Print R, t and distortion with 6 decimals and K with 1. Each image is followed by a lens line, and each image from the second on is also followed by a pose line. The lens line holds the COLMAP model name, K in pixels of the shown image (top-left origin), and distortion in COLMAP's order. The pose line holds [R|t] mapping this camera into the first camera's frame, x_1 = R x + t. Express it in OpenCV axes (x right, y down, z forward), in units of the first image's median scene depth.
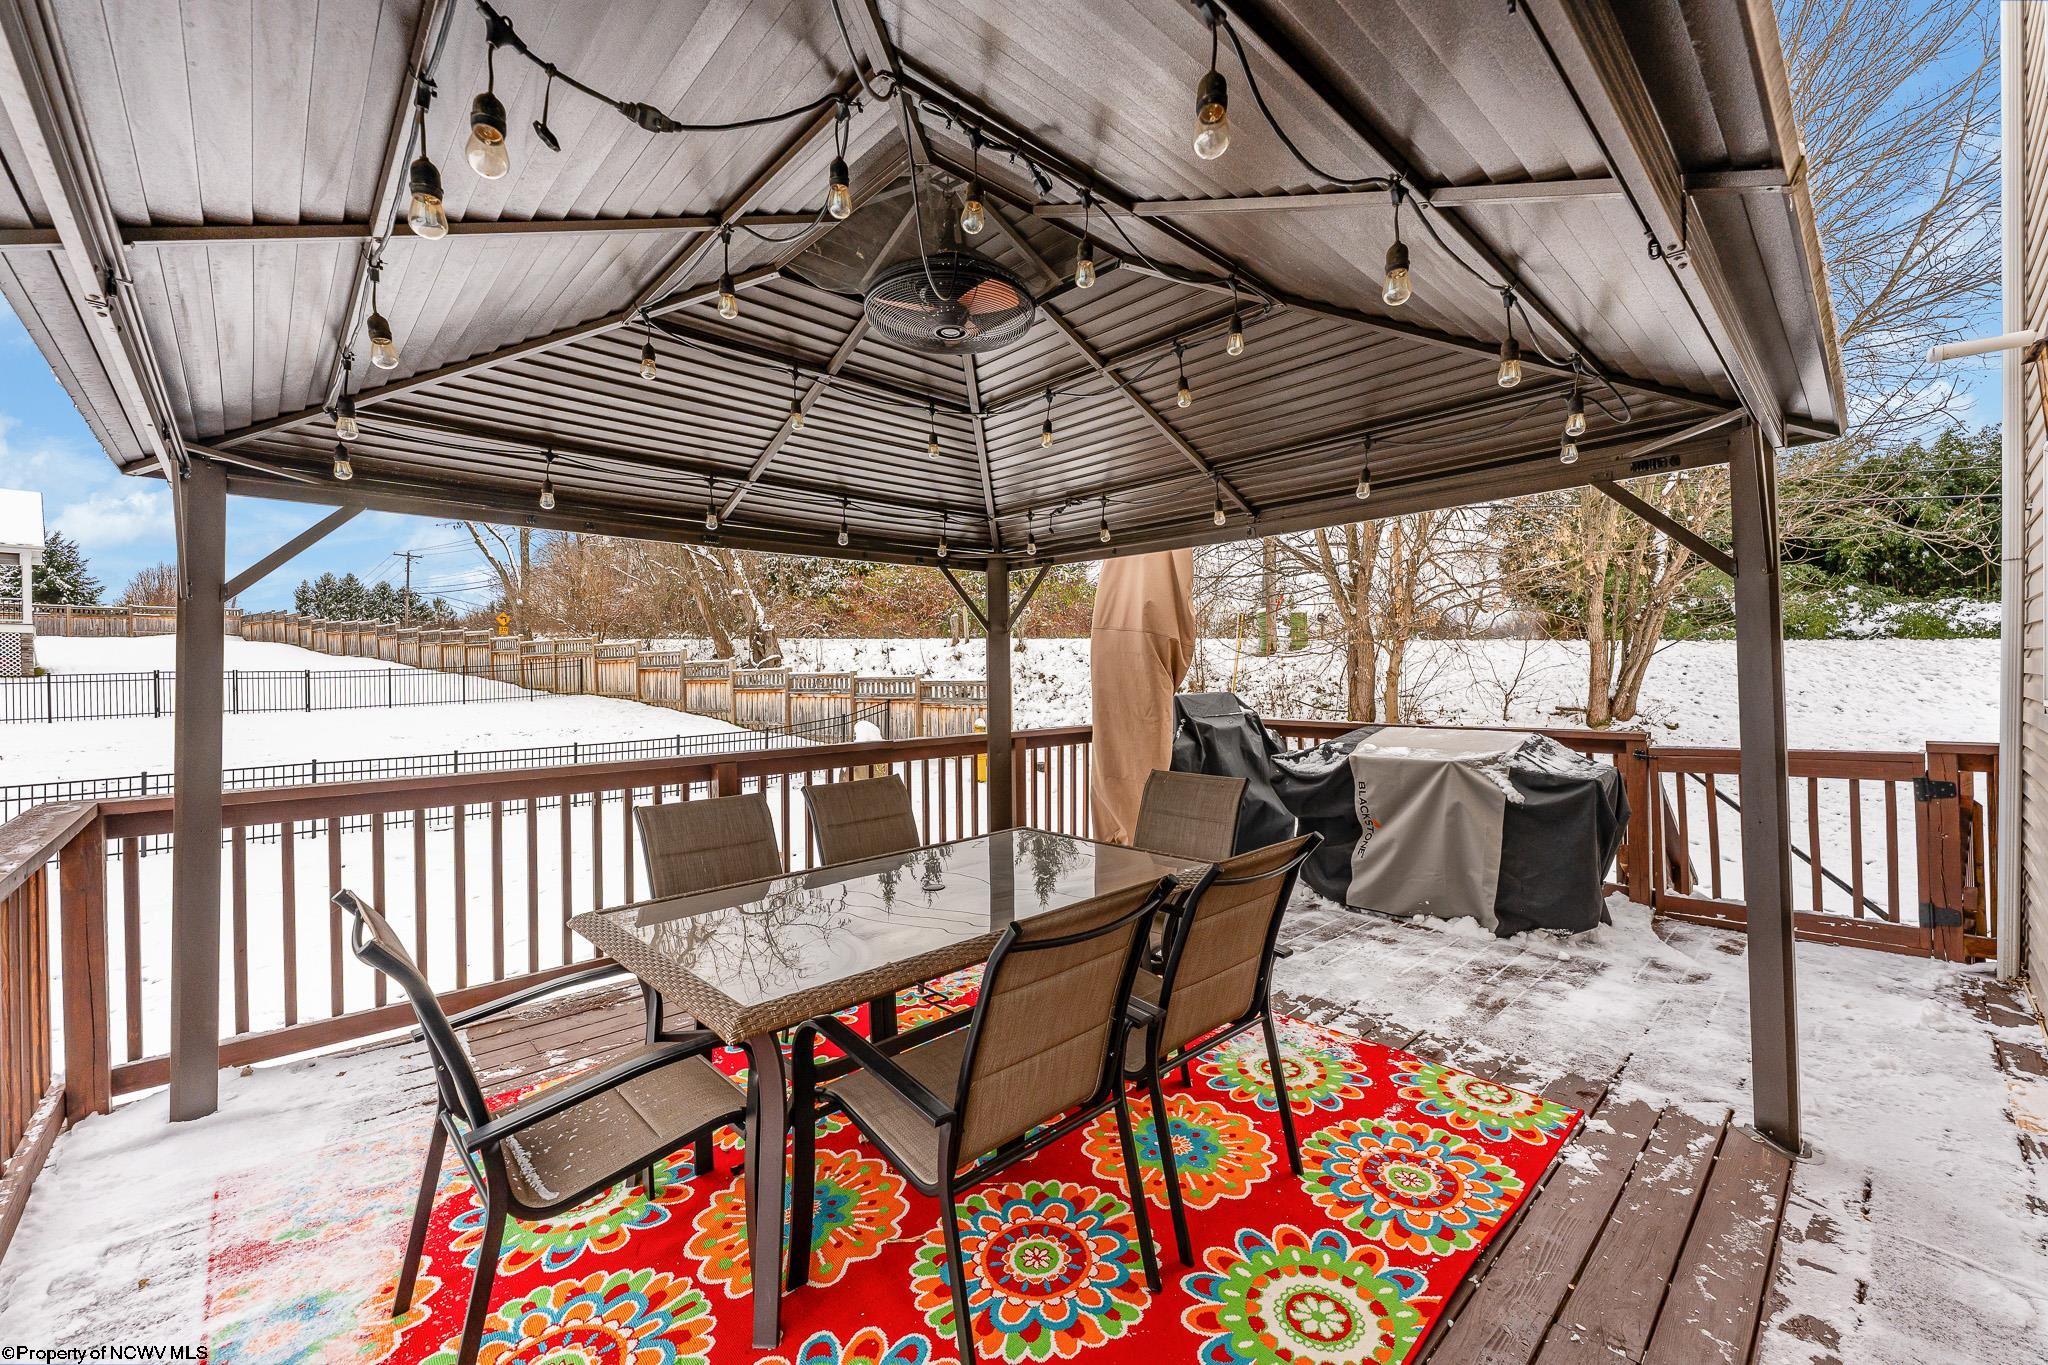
lens RADIAL K [[815.9, 0, 1010.3], [0, 815.9, 674.7], [0, 0, 1]] dist [-0.000073, 0.000288]
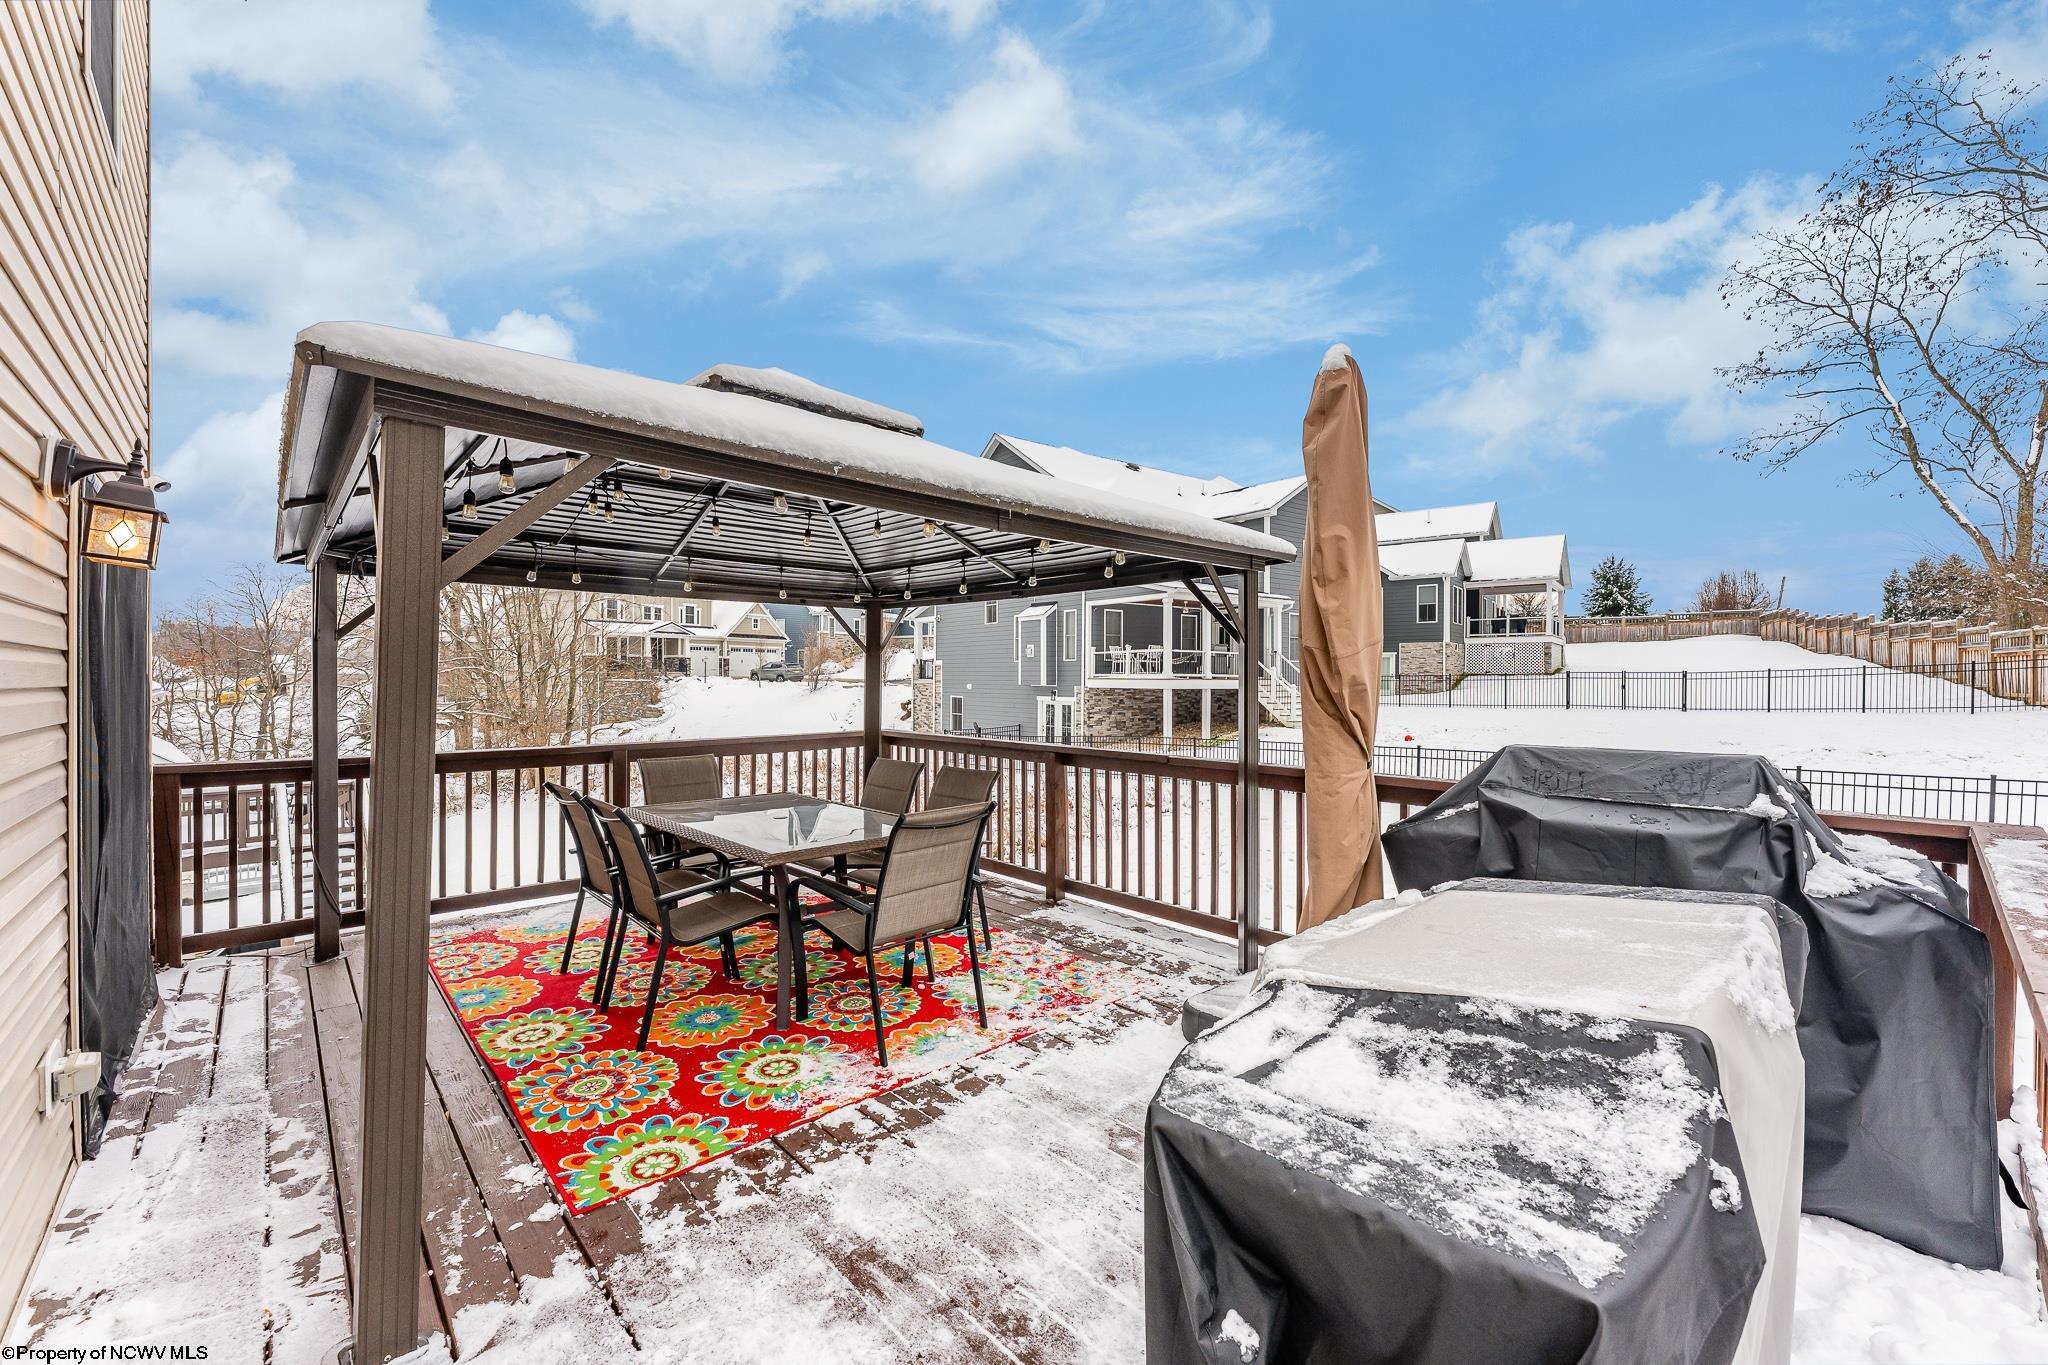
lens RADIAL K [[815.9, 0, 1010.3], [0, 815.9, 674.7], [0, 0, 1]] dist [-0.000073, 0.000288]
pose [[-0.003620, 0.008439, -0.999958, 1.485829], [-0.005686, 0.999948, 0.008459, -0.043465], [0.999977, 0.005716, -0.003572, 1.392900]]
